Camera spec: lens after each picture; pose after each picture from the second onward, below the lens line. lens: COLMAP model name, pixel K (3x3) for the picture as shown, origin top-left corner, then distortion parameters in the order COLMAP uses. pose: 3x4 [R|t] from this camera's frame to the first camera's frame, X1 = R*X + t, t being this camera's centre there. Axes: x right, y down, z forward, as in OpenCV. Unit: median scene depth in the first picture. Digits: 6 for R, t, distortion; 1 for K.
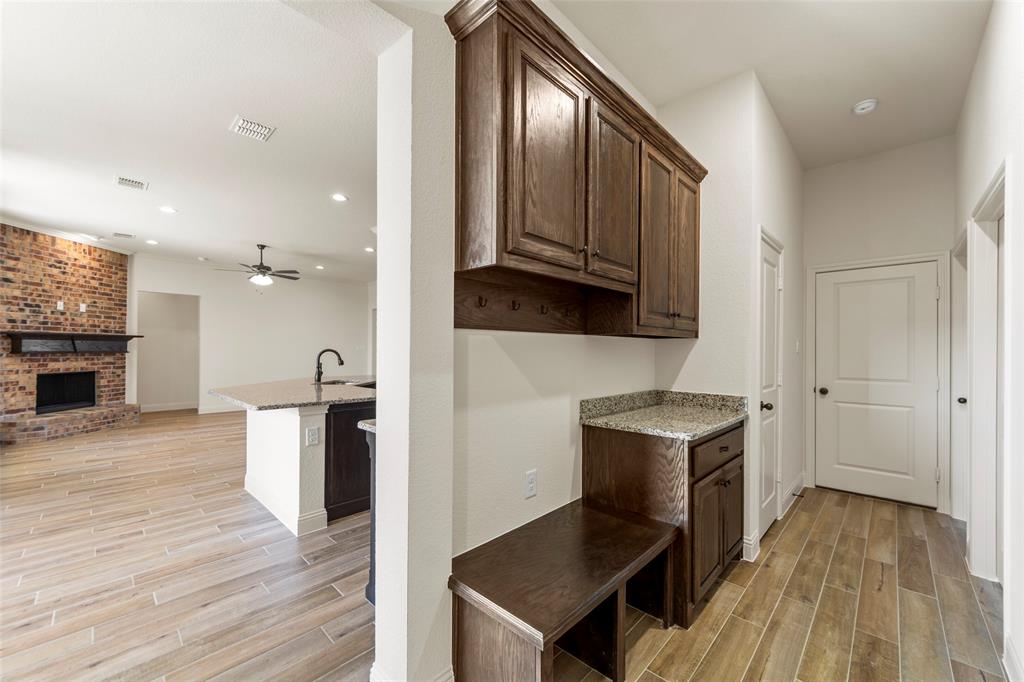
lens RADIAL K [[397.0, 0, 515.6], [0, 397.0, 348.4], [0, 0, 1]] dist [0.000431, 0.000044]
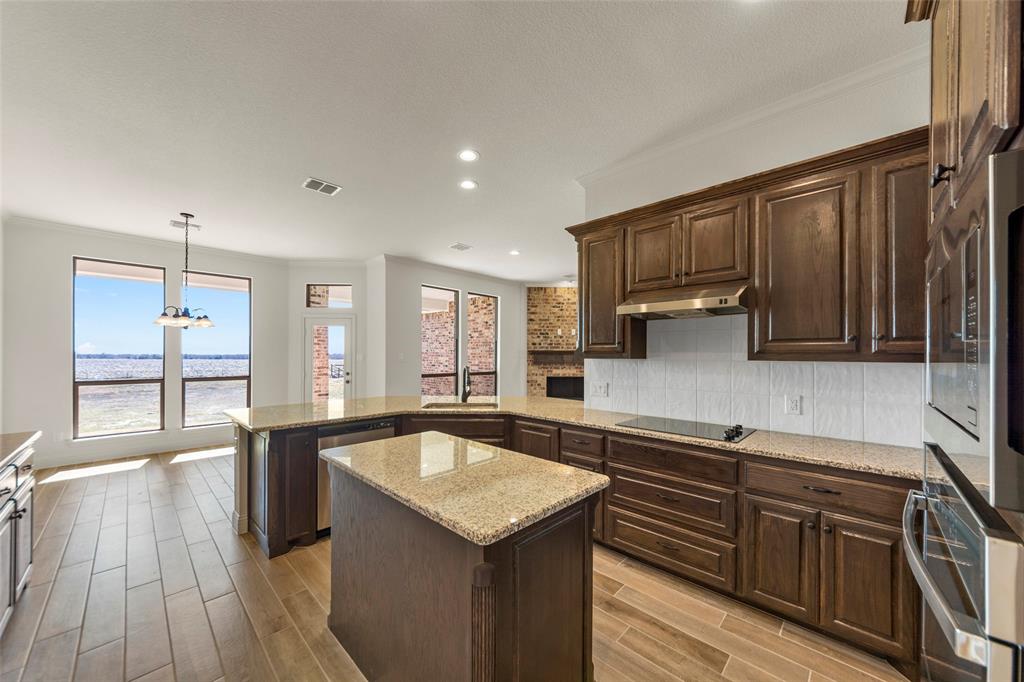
lens RADIAL K [[373.7, 0, 515.9], [0, 373.7, 354.2], [0, 0, 1]] dist [-0.000911, -0.000044]
pose [[0.004701, -0.005571, -0.999973, 0.261749], [0.000590, 0.999984, -0.005568, -0.015293], [0.999989, -0.000564, 0.004705, 0.806008]]
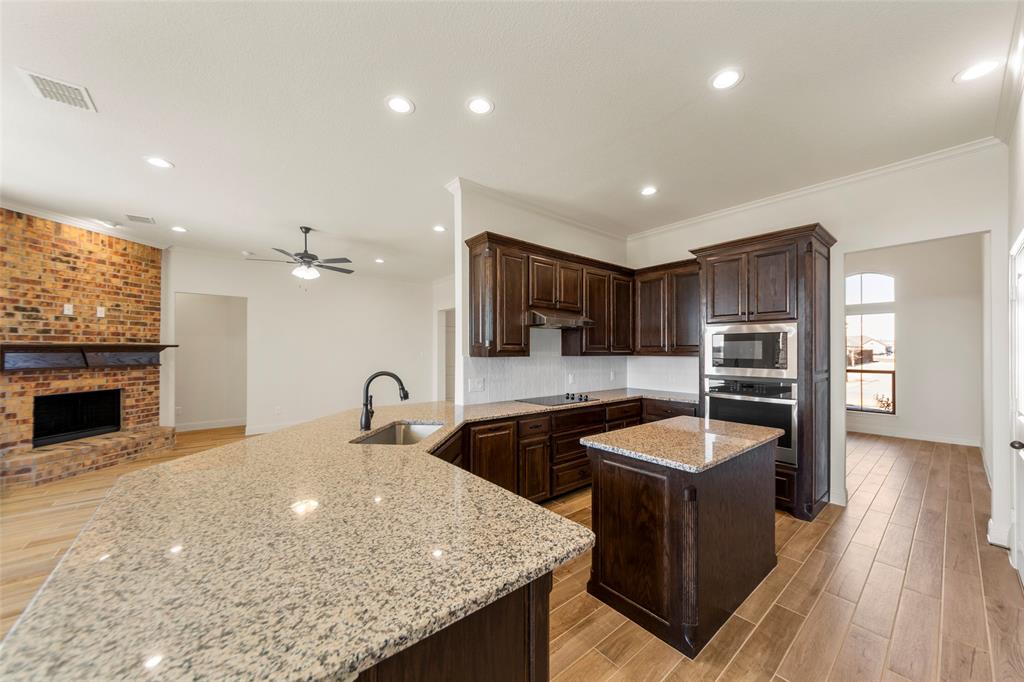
lens RADIAL K [[364.6, 0, 512.8], [0, 364.6, 348.2], [0, 0, 1]] dist [0.000263, 0.000395]
pose [[0.992362, -0.006289, -0.123197, -0.163408], [0.005923, 0.999977, -0.003338, -0.020989], [0.123215, 0.002583, 0.992377, 0.370510]]
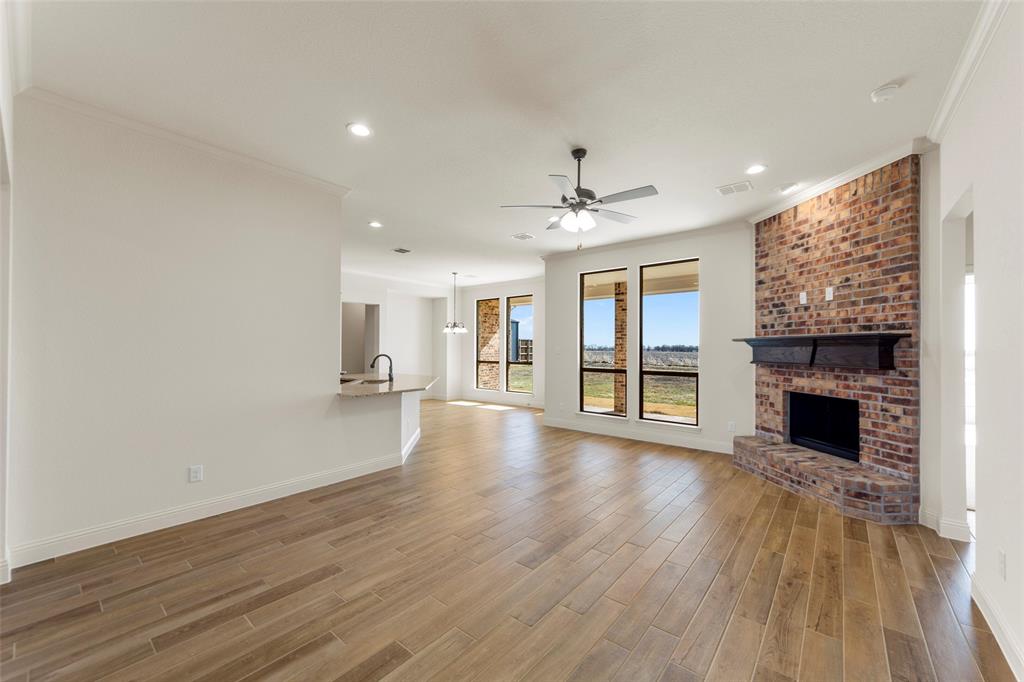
lens RADIAL K [[397.0, 0, 515.6], [0, 397.0, 348.4], [0, 0, 1]] dist [0.000431, 0.000044]
pose [[-0.997468, -0.007315, -0.070740, -0.571336], [-0.007112, 0.999970, -0.003125, -0.011909], [0.070760, -0.002614, -0.997490, 1.623016]]
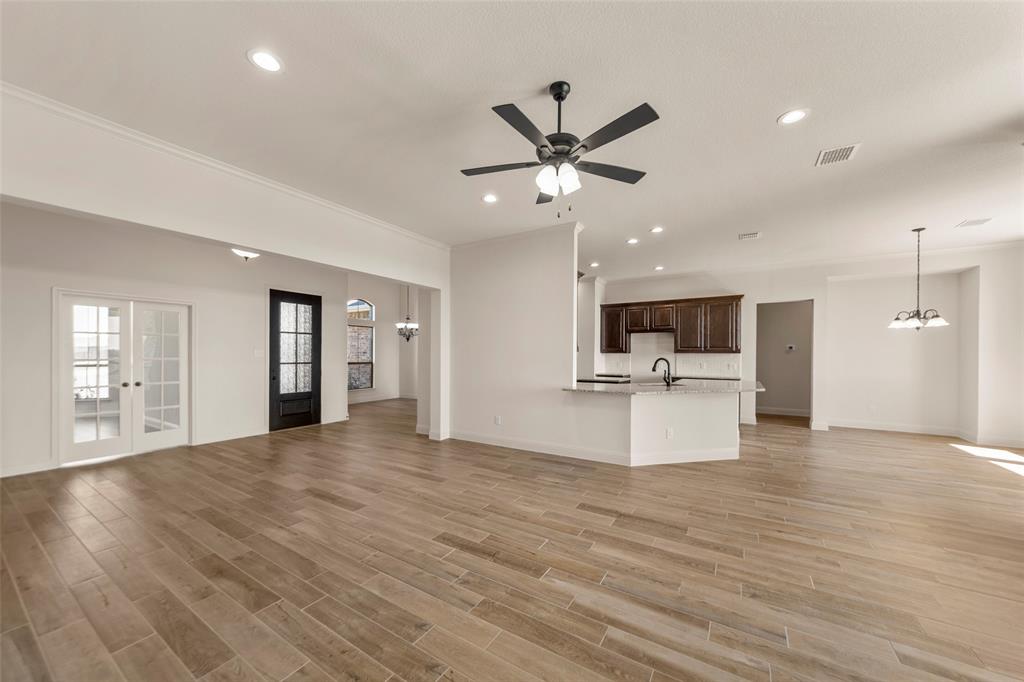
lens RADIAL K [[373.7, 0, 515.9], [0, 373.7, 354.2], [0, 0, 1]] dist [-0.000911, -0.000044]
pose [[-0.207252, -0.007453, 0.978259, -1.069774], [-0.012096, 0.999914, 0.005056, -0.005950], [-0.978213, -0.010785, -0.207324, 1.210309]]
